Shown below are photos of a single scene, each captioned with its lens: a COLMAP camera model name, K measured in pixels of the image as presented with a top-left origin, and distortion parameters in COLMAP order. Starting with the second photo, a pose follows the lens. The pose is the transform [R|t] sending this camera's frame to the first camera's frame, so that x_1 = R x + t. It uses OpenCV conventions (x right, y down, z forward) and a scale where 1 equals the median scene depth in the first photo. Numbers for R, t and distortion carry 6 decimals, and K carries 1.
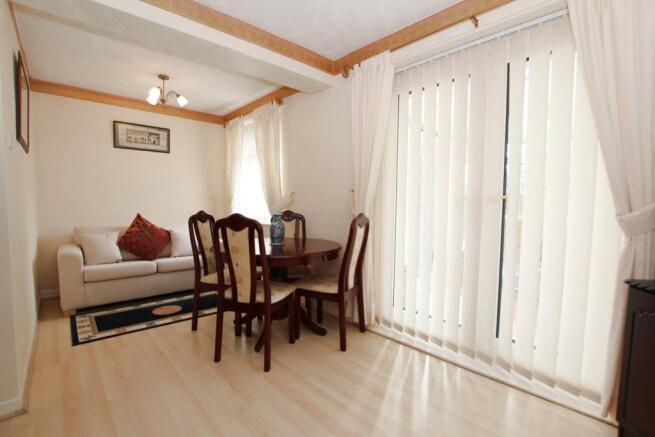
lens RADIAL K [[309.5, 0, 331.6], [0, 309.5, 222.3], [0, 0, 1]] dist [-0.021700, -0.000057]
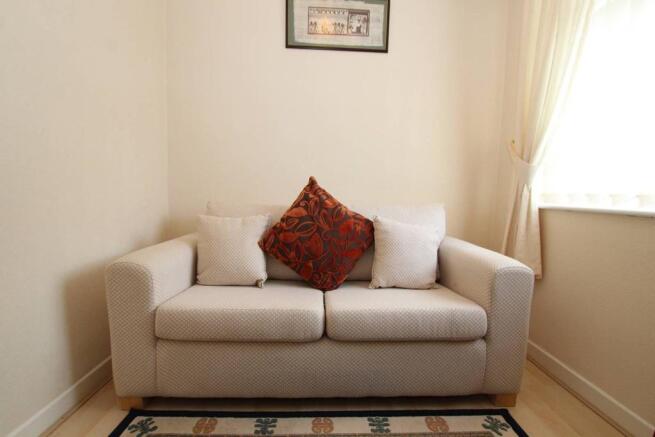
lens RADIAL K [[309.5, 0, 330.3], [0, 309.5, 220.0], [0, 0, 1]] dist [-0.021700, -0.000057]
pose [[0.759758, 0.070989, -0.646319, -0.324592], [-0.054362, 0.997477, 0.045655, 0.011730], [0.647930, 0.000448, 0.761700, 0.695056]]
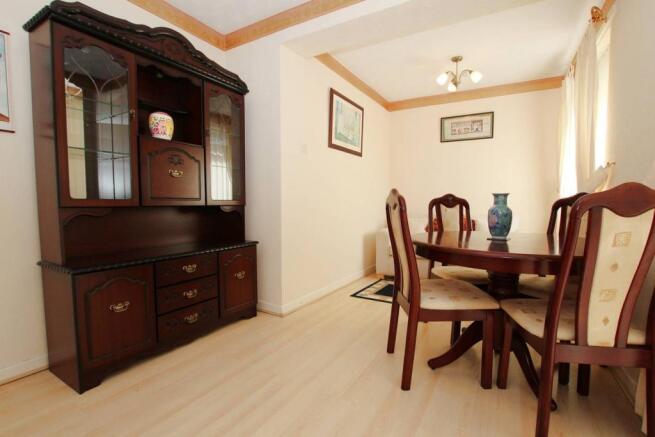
lens RADIAL K [[309.5, 0, 331.4], [0, 309.5, 221.5], [0, 0, 1]] dist [-0.021700, -0.000057]
pose [[0.298472, 0.052500, -0.952973, 0.255837], [-0.057416, 0.997665, 0.036979, 0.021892], [0.952690, 0.043679, 0.300790, 0.318732]]
